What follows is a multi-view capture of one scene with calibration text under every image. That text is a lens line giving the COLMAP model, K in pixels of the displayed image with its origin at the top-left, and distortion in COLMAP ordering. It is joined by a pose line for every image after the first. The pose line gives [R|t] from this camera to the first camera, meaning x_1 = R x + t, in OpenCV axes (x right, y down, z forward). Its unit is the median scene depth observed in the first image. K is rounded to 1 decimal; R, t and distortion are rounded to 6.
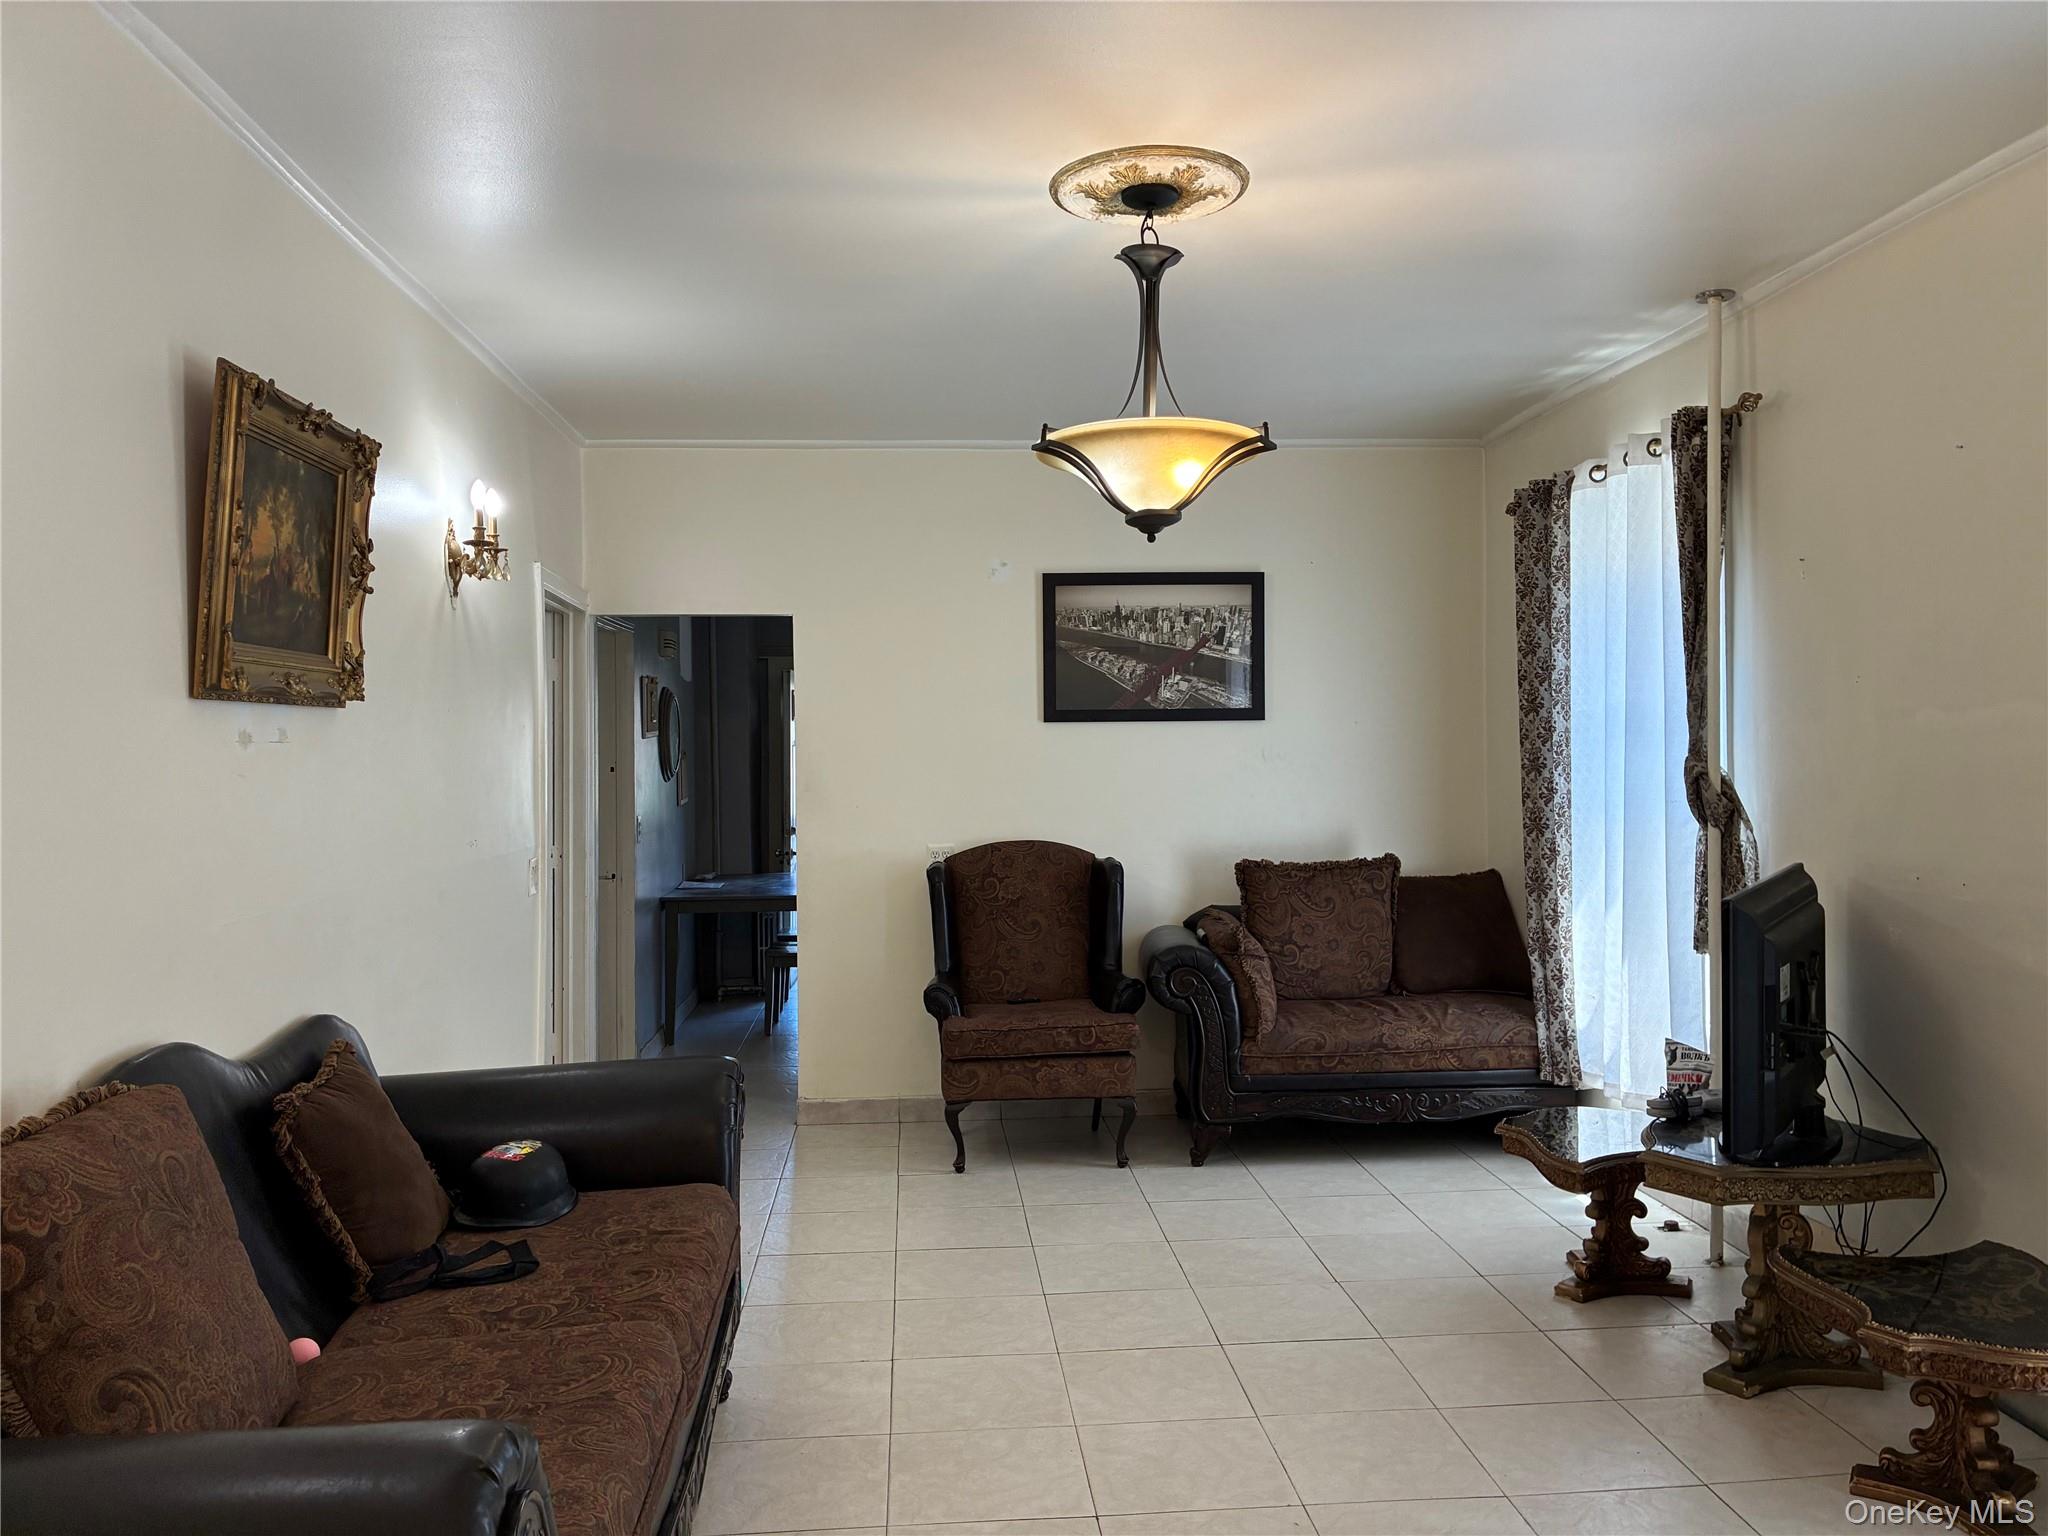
lens RADIAL K [[1554.1, 0, 1024.0], [0, 1554.1, 768.0], [0, 0, 1]] dist [0.054590, -0.088128]
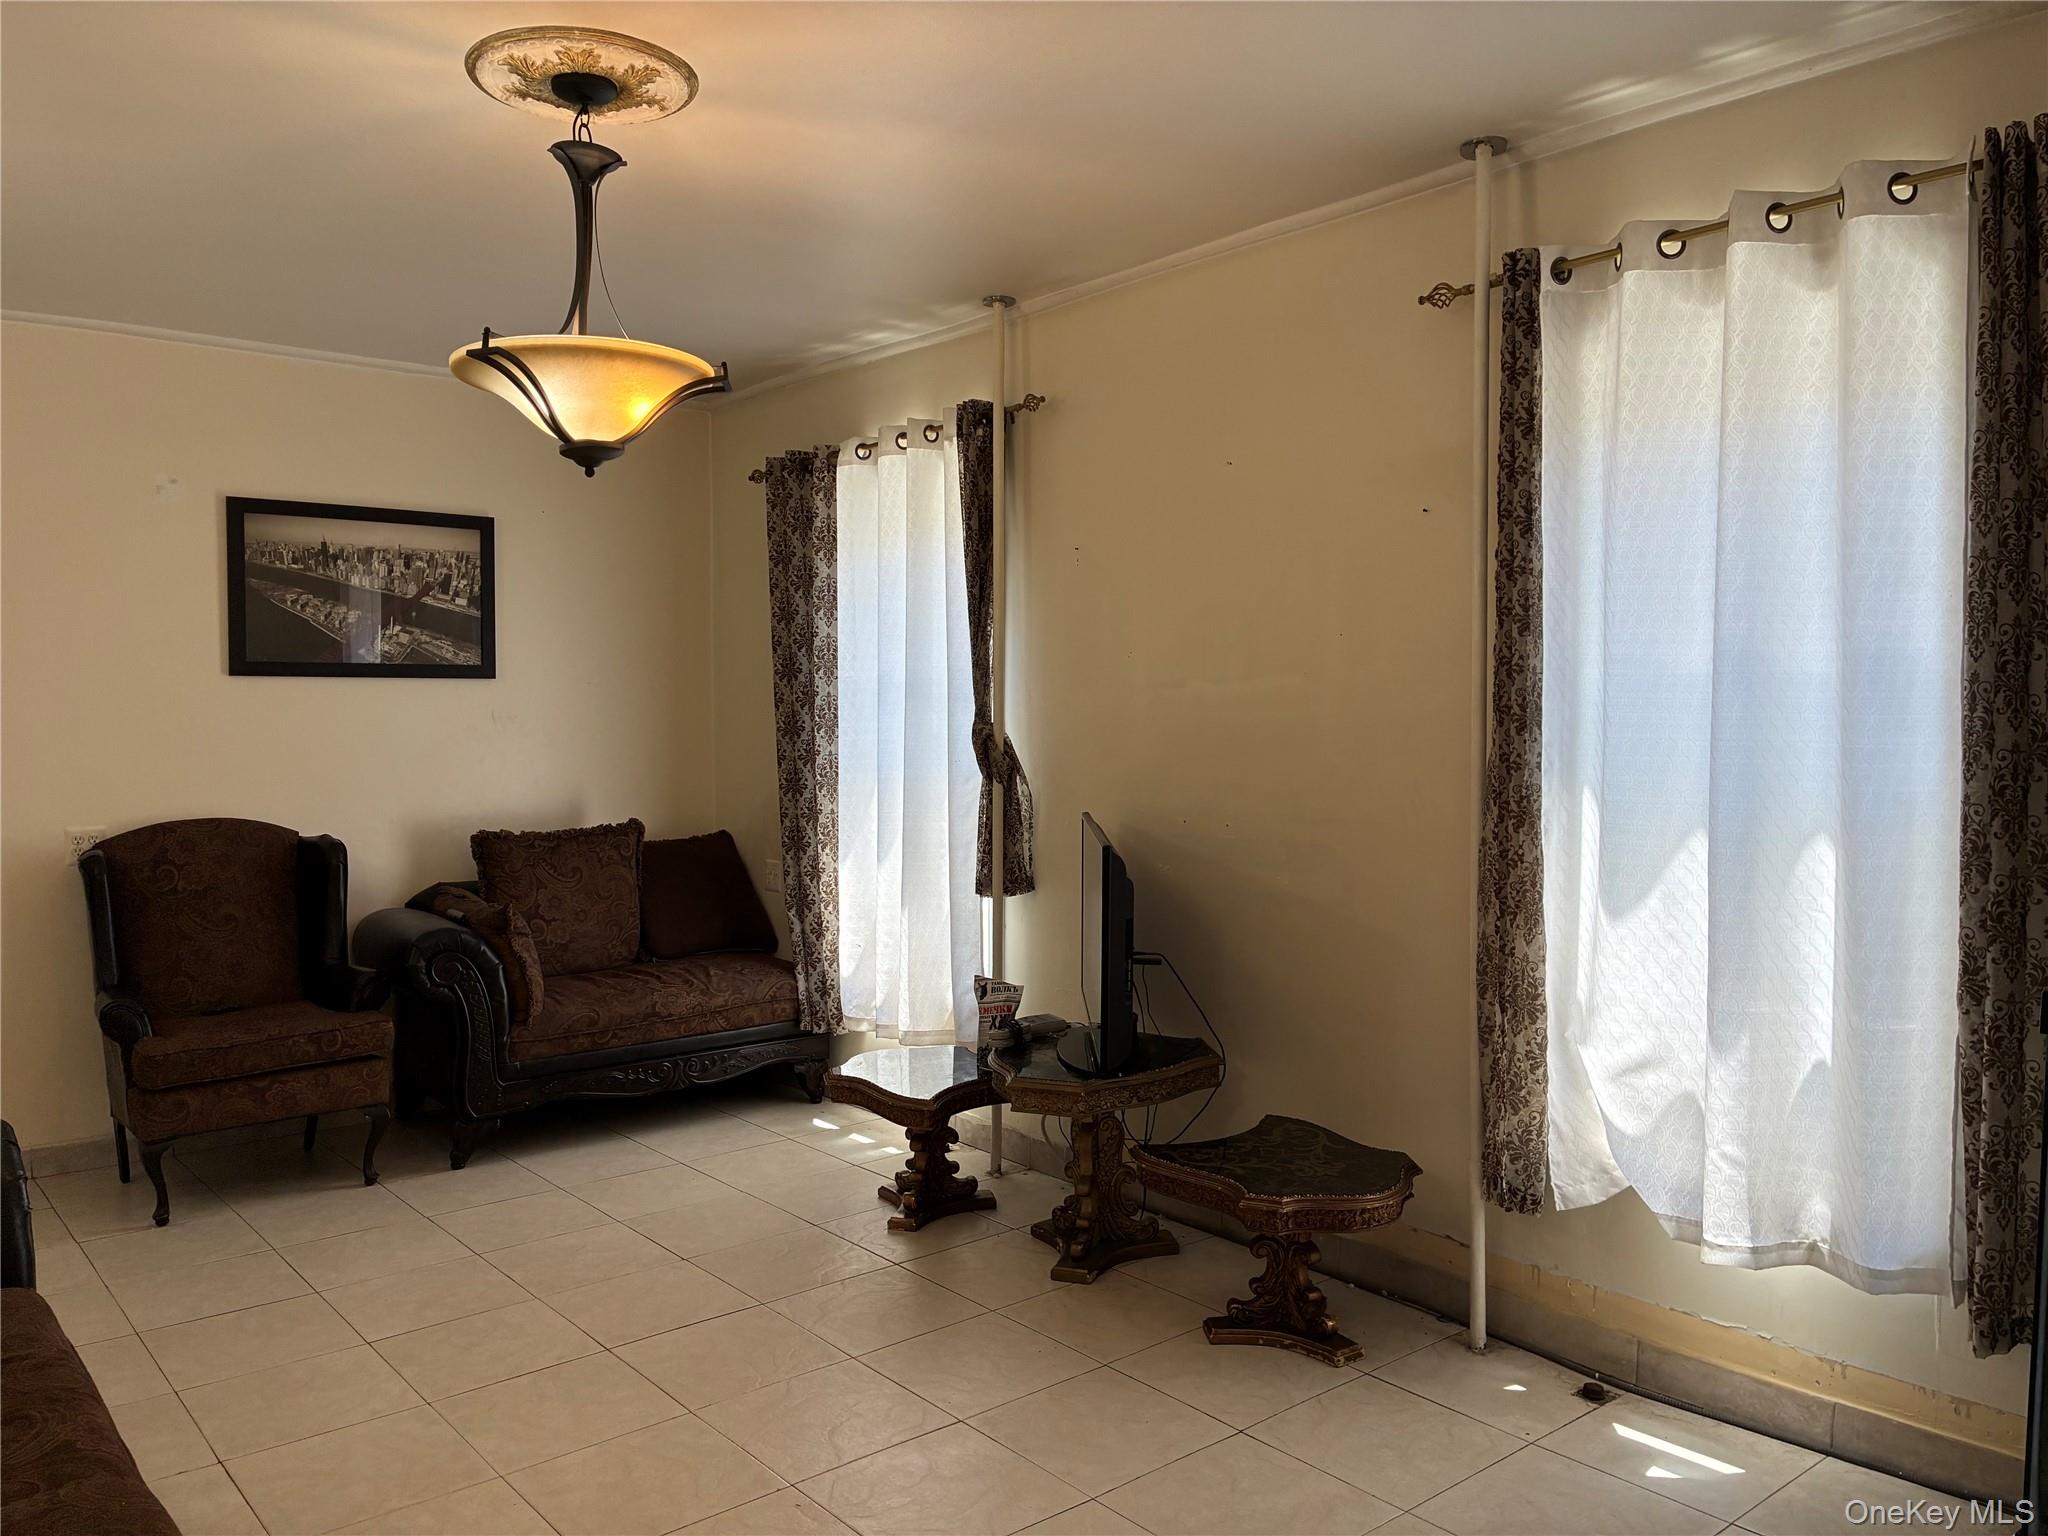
lens RADIAL K [[1554.1, 0, 1024.0], [0, 1554.1, 768.0], [0, 0, 1]] dist [0.054590, -0.088128]
pose [[0.810281, -0.014267, 0.585869, -0.157633], [0.000628, 0.999724, 0.023477, 0.000760], [-0.586042, -0.018655, 0.810066, 0.077820]]
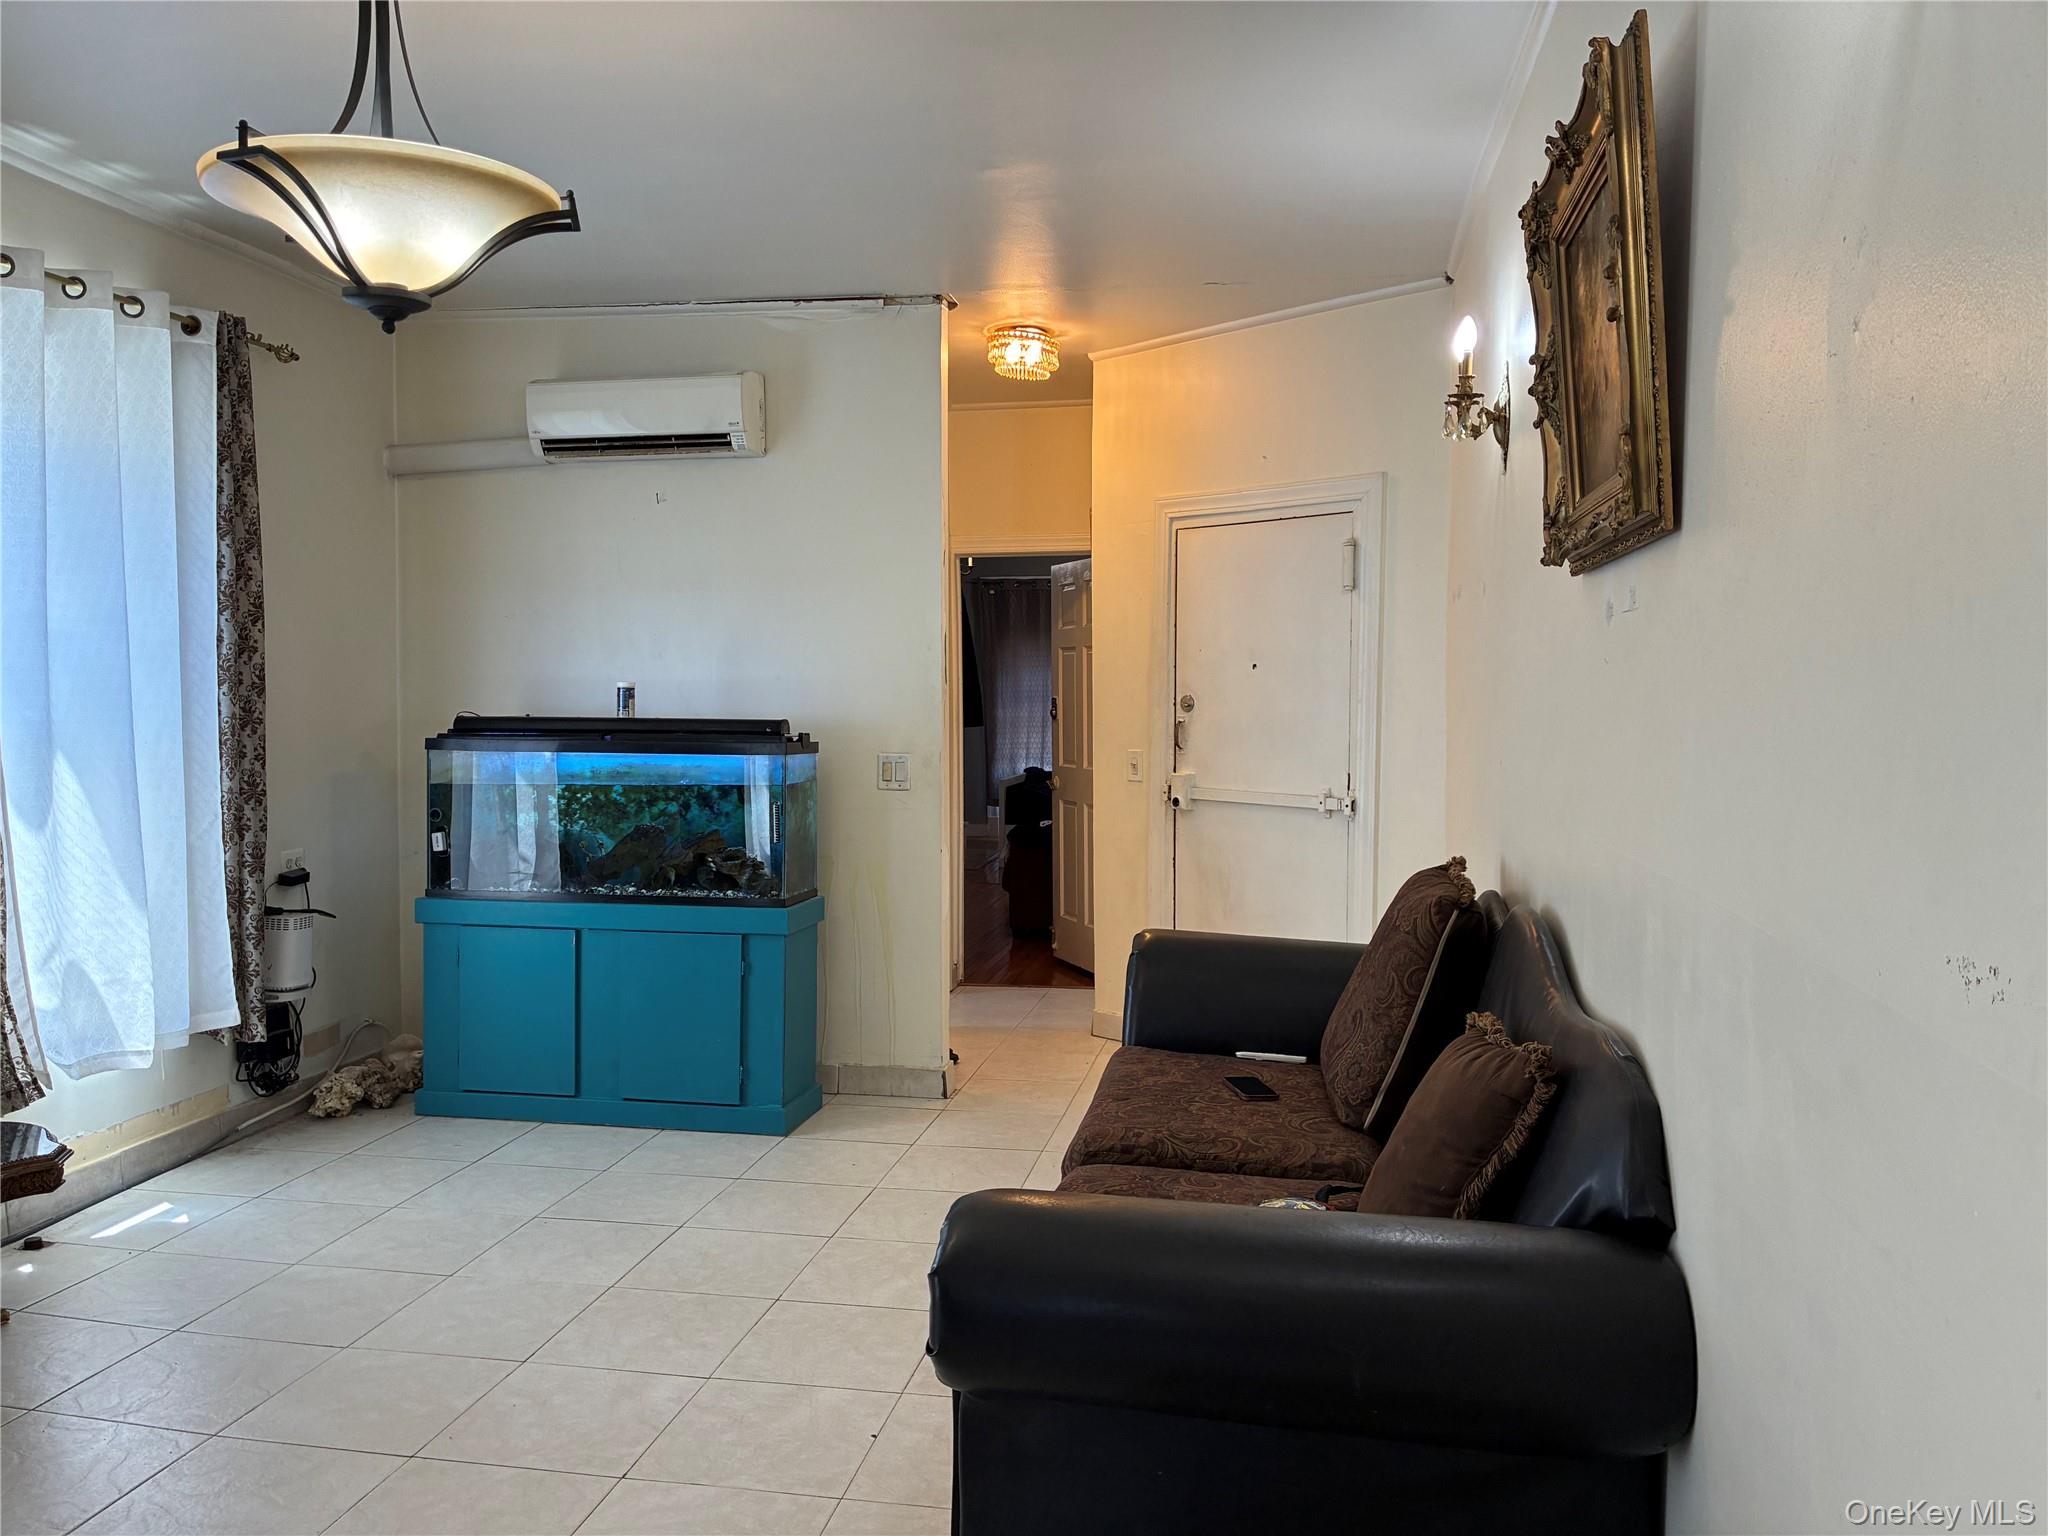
lens RADIAL K [[1554.1, 0, 1024.0], [0, 1554.1, 768.0], [0, 0, 1]] dist [0.054590, -0.088128]
pose [[-0.967772, -0.000865, 0.251828, -0.234882], [0.013790, 0.998312, 0.056425, 0.010292], [-0.251452, 0.058079, -0.966126, 1.004759]]
